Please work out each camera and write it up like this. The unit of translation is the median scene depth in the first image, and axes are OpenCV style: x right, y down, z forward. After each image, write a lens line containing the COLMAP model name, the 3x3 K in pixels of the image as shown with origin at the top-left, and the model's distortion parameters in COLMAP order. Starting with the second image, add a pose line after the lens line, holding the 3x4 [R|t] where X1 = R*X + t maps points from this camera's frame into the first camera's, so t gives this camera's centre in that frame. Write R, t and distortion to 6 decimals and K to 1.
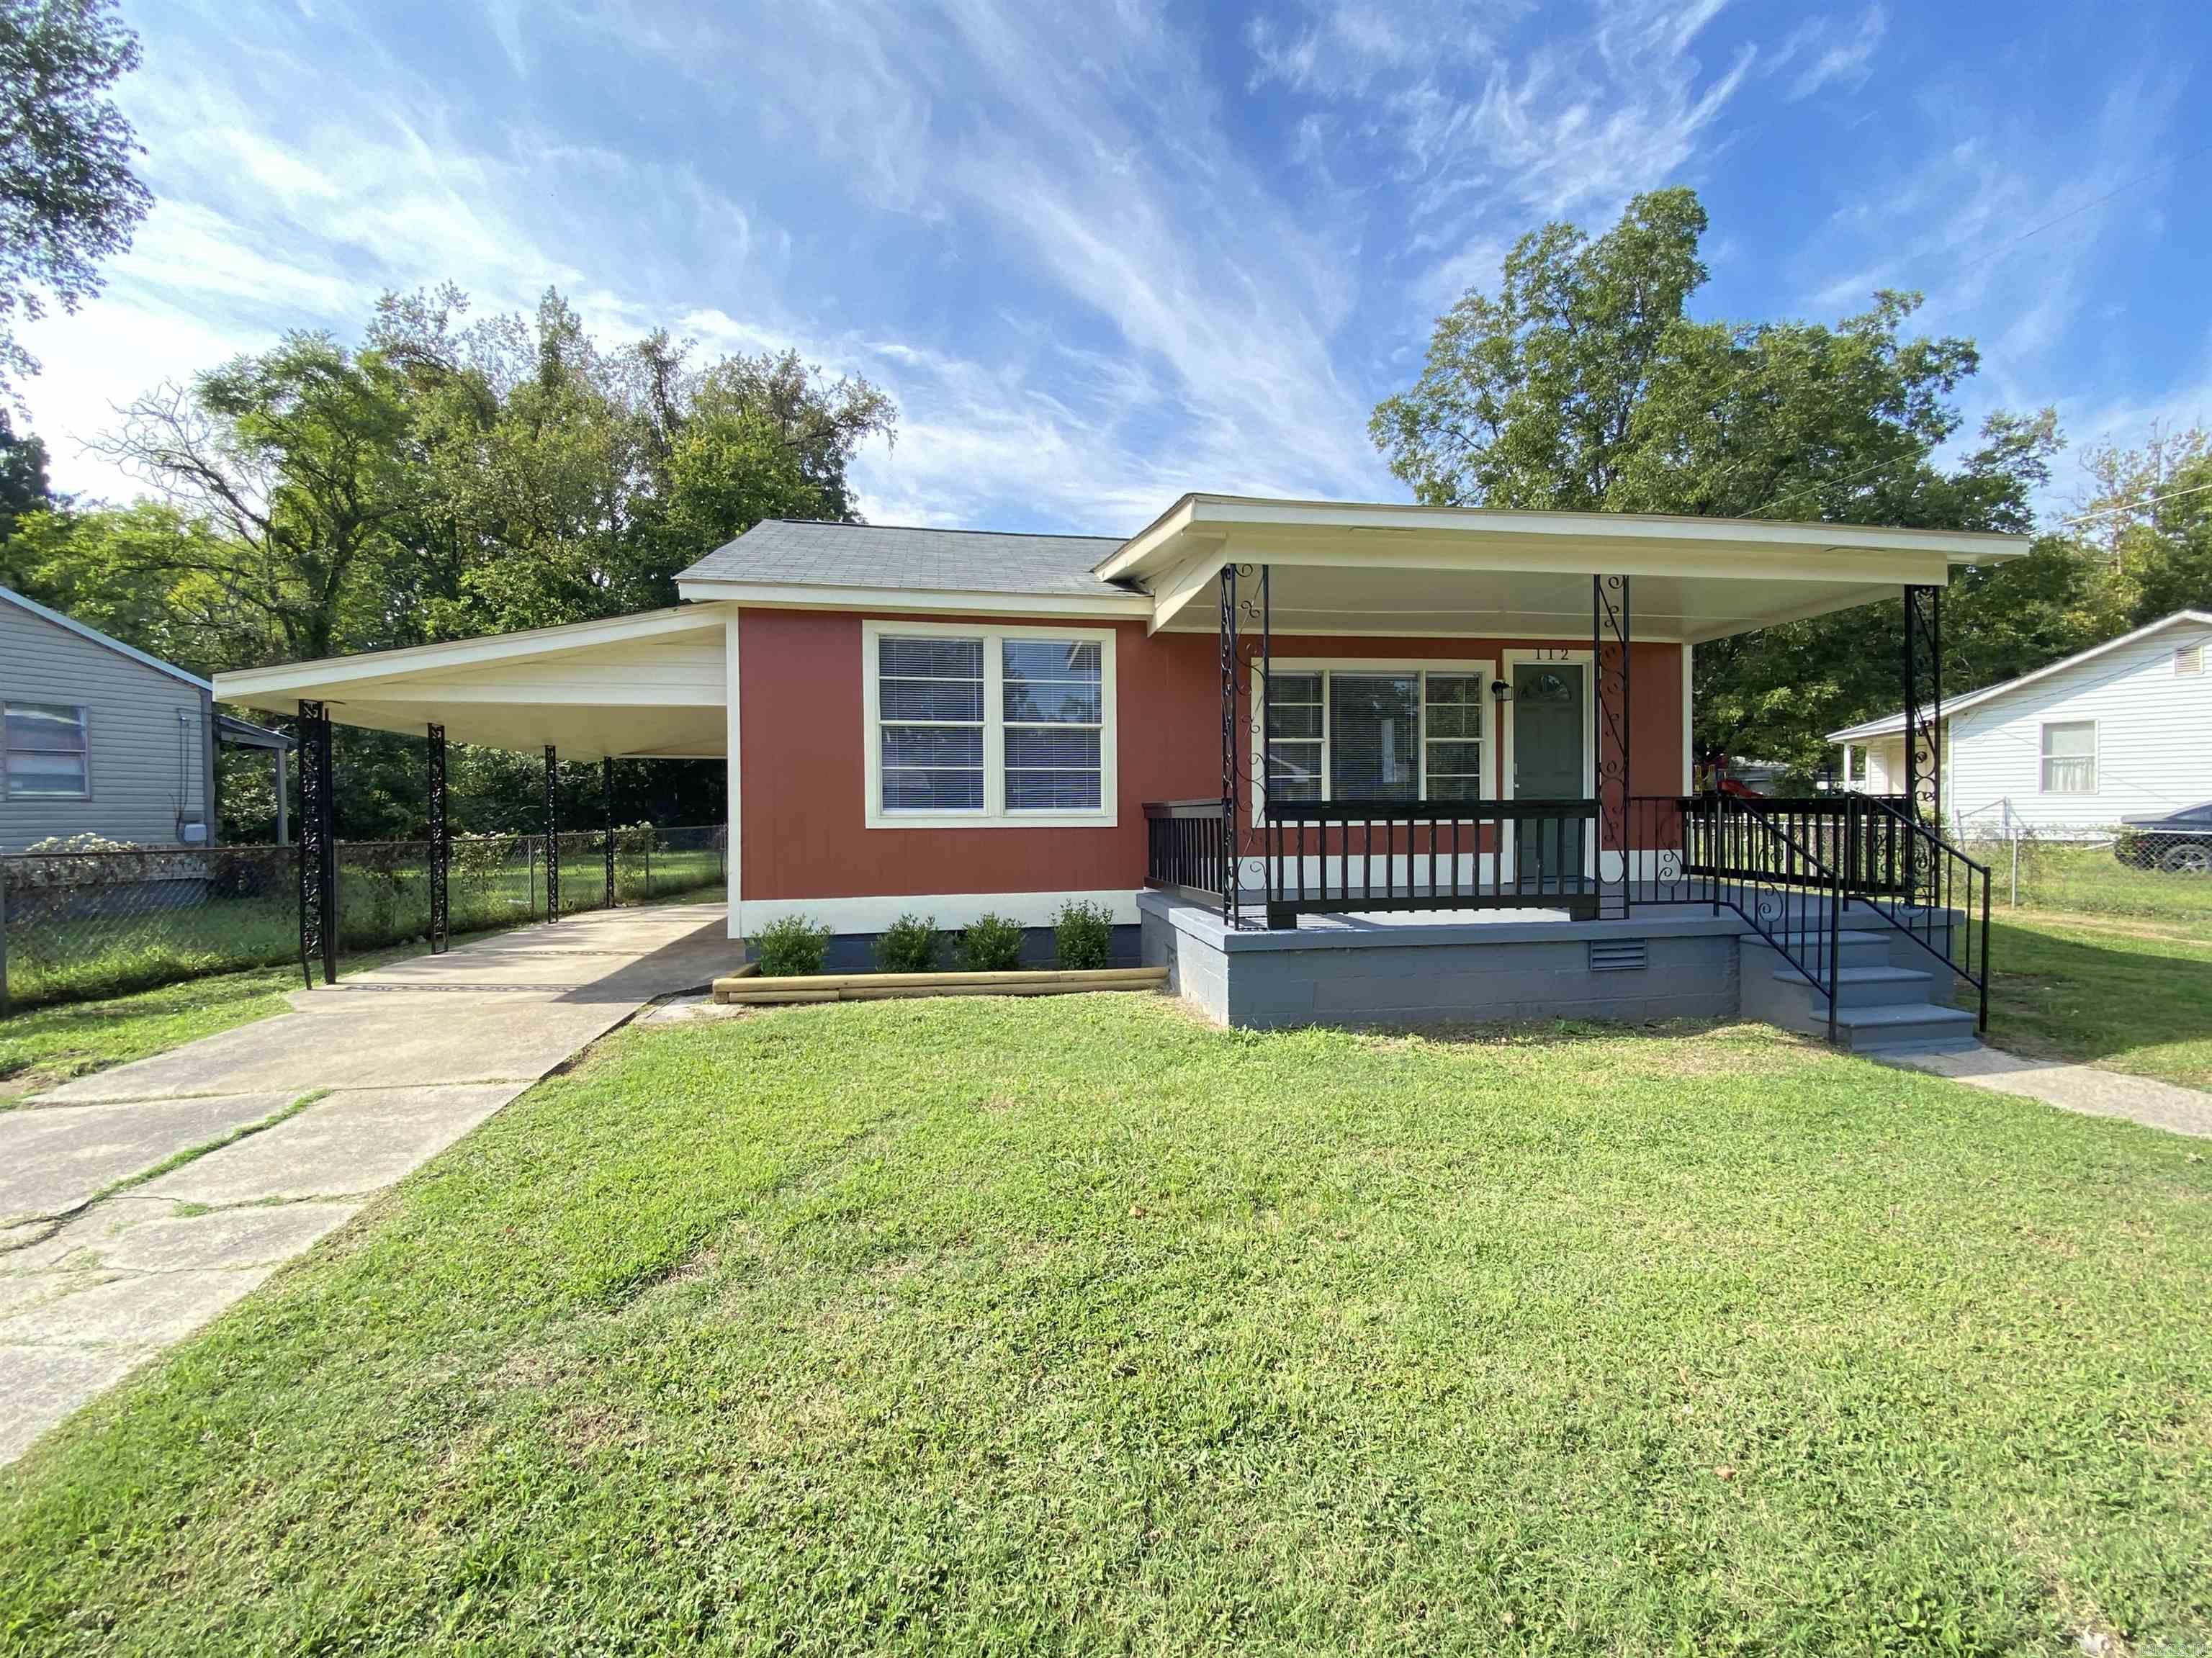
lens RADIAL K [[955.4, 0, 1118.5], [0, 955.4, 820.0], [0, 0, 1]] dist [0.004358, -0.011546]
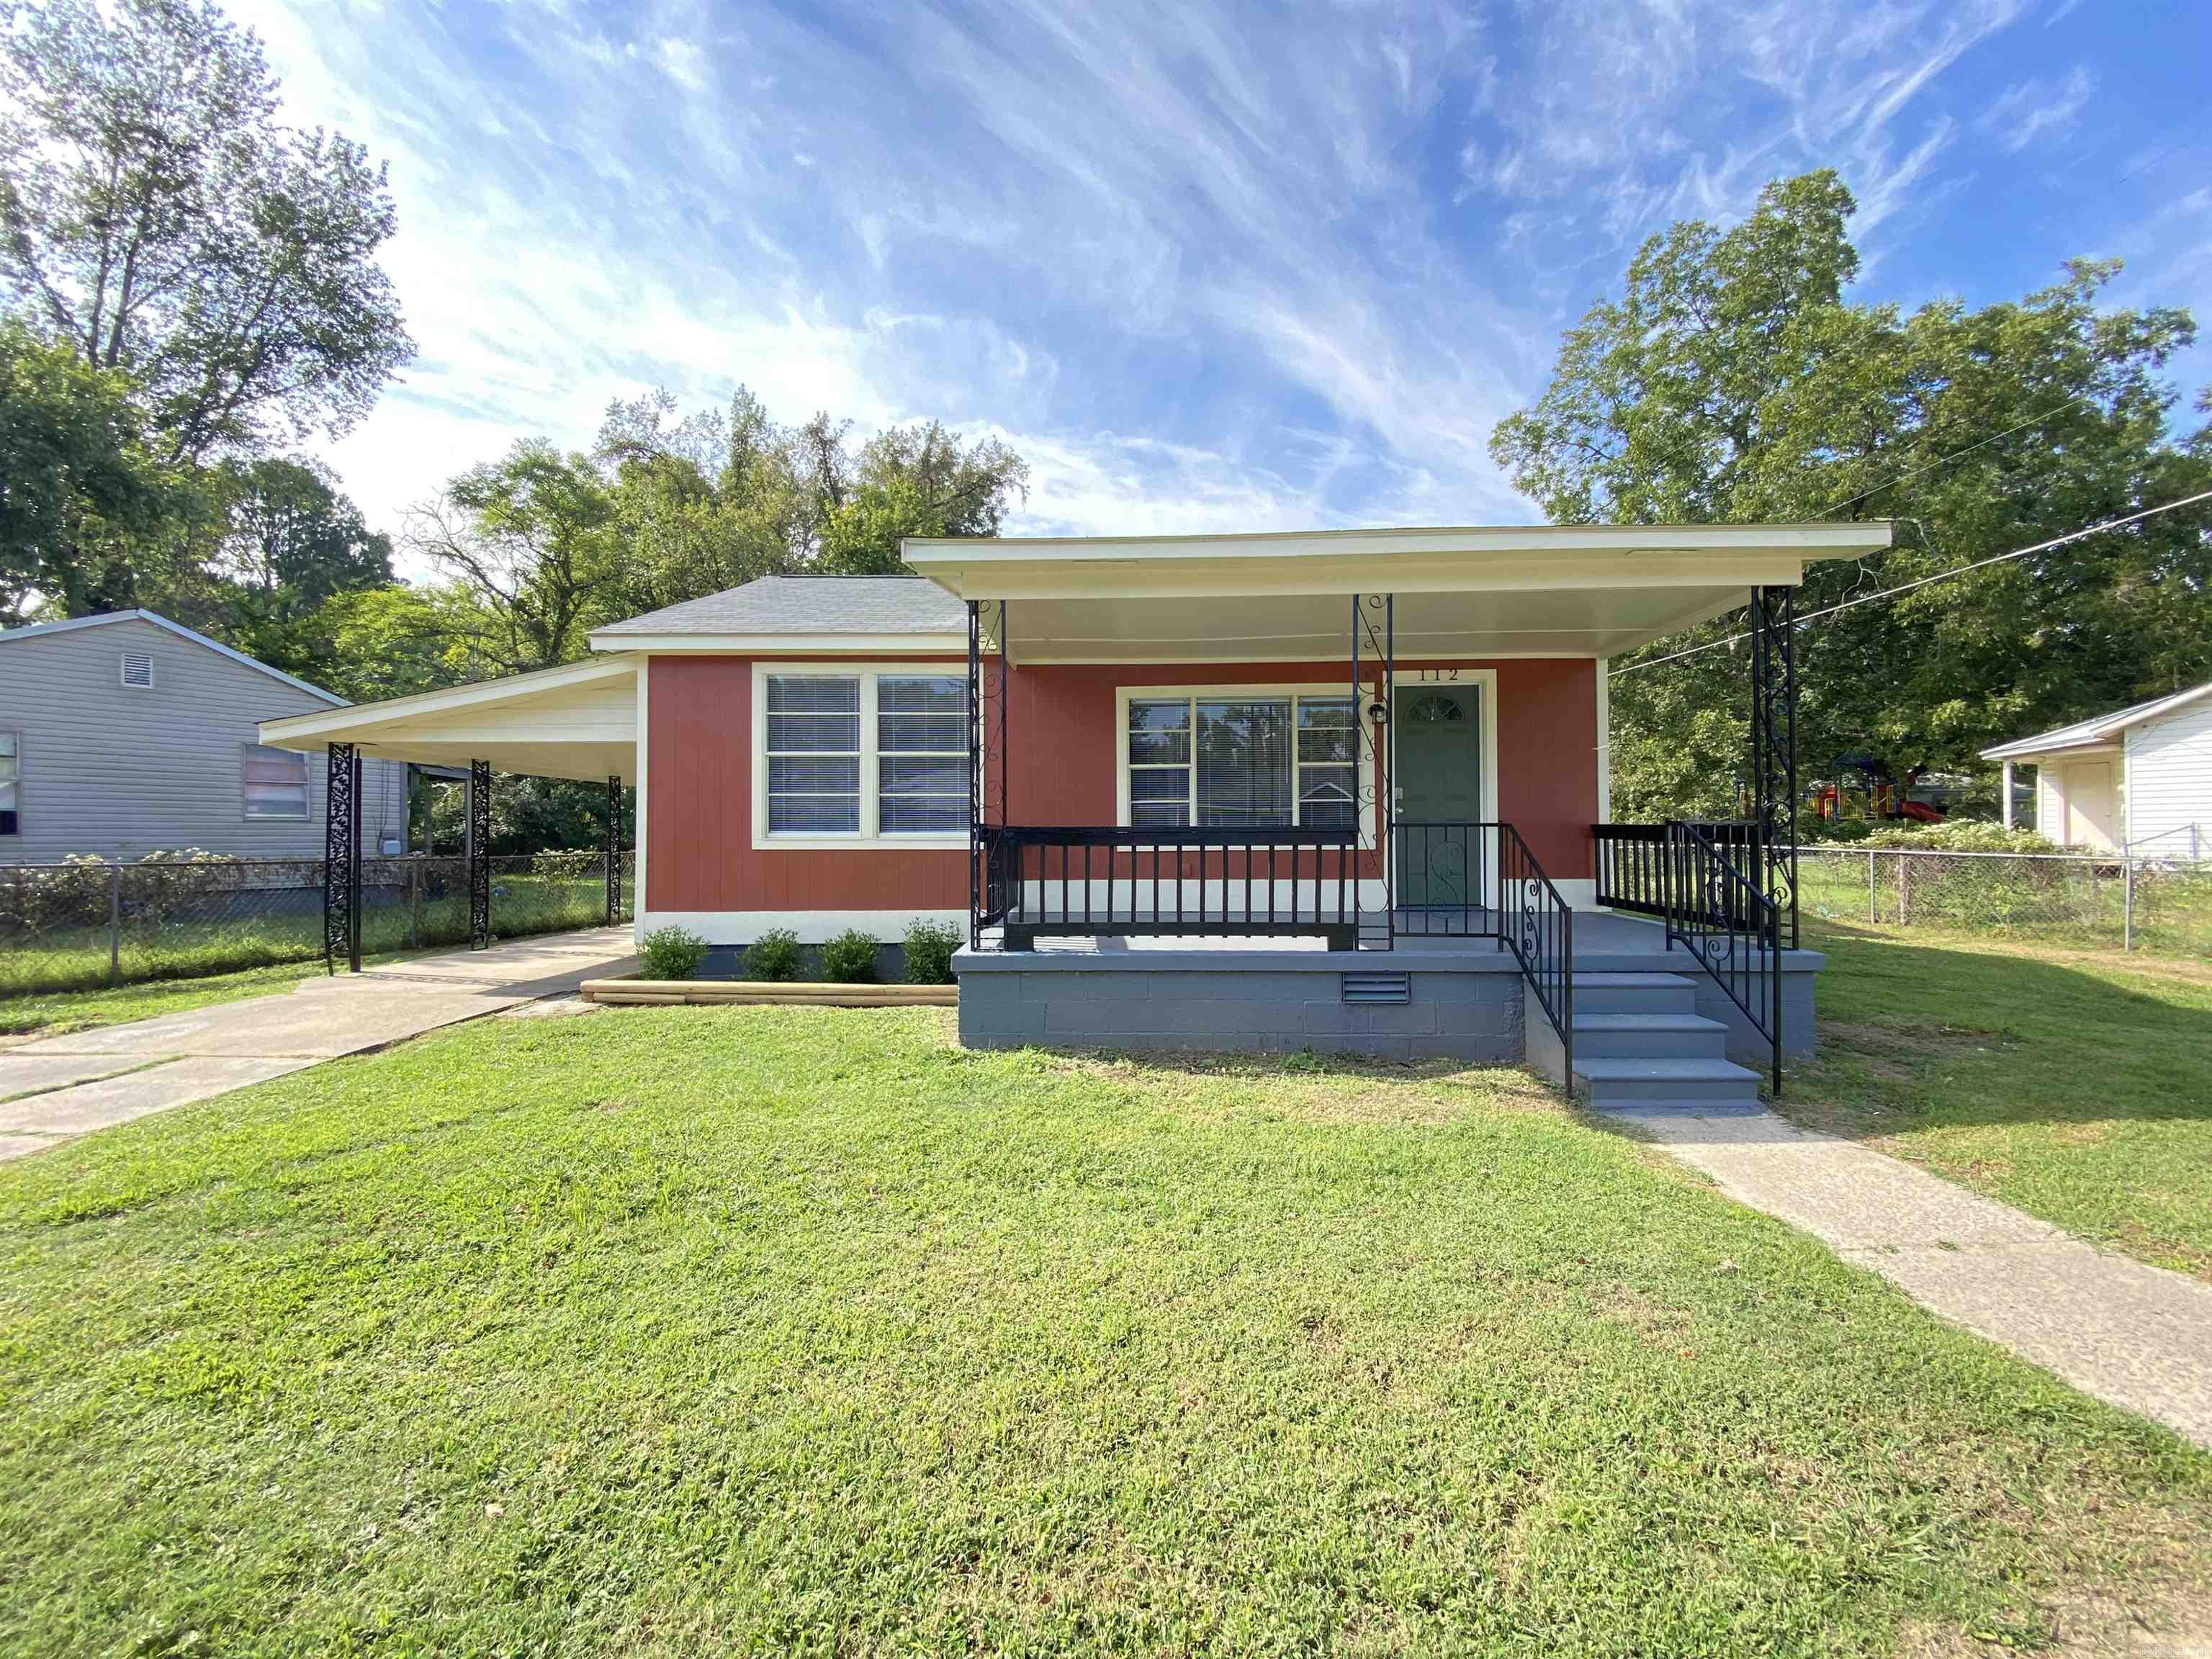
lens RADIAL K [[903.6, 0, 1113.9], [0, 903.6, 821.1], [0, 0, 1]] dist [0.007960, -0.012136]
pose [[0.979627, 0.002122, -0.200813, 0.085919], [-0.006364, 0.999770, -0.020478, -0.001211], [0.200723, 0.021339, 0.979416, 0.011398]]
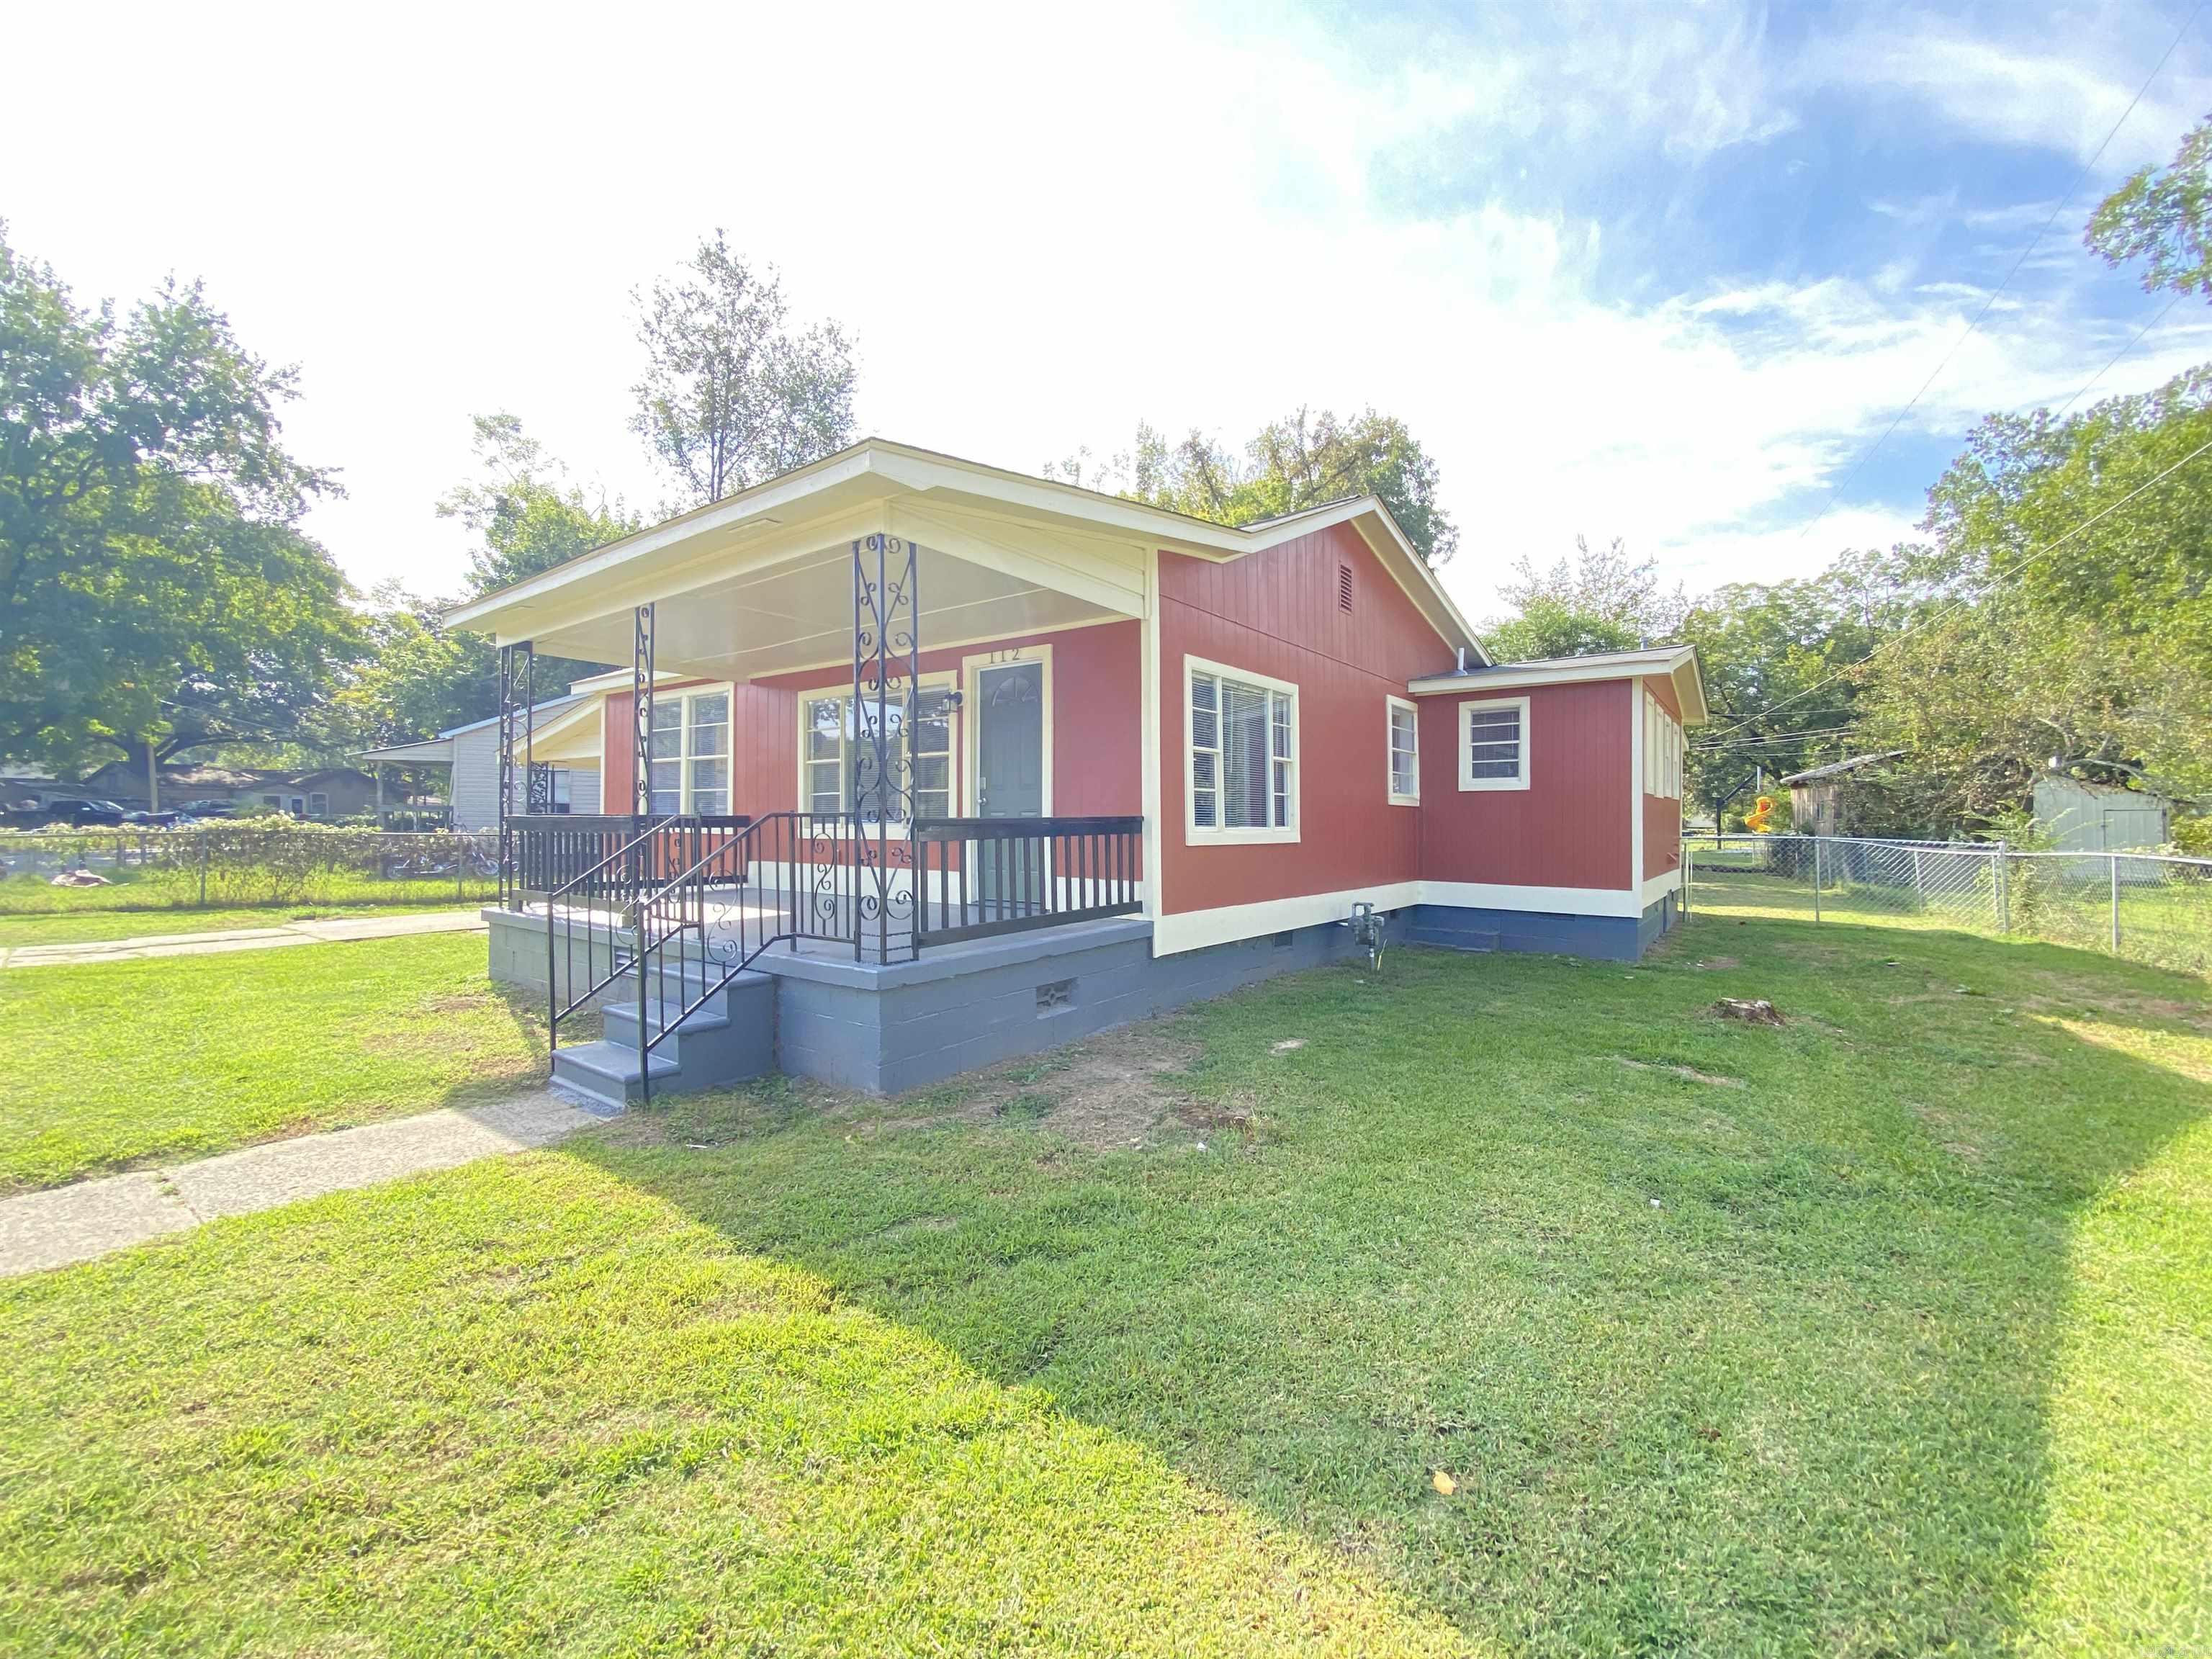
lens RADIAL K [[903.6, 0, 1094.2], [0, 903.6, 816.1], [0, 0, 1]] dist [0.007960, -0.012136]
pose [[0.668286, 0.010036, -0.743837, 0.311509], [-0.016560, 0.999862, -0.001389, -0.006159], [0.743720, 0.013246, 0.668360, 0.134784]]
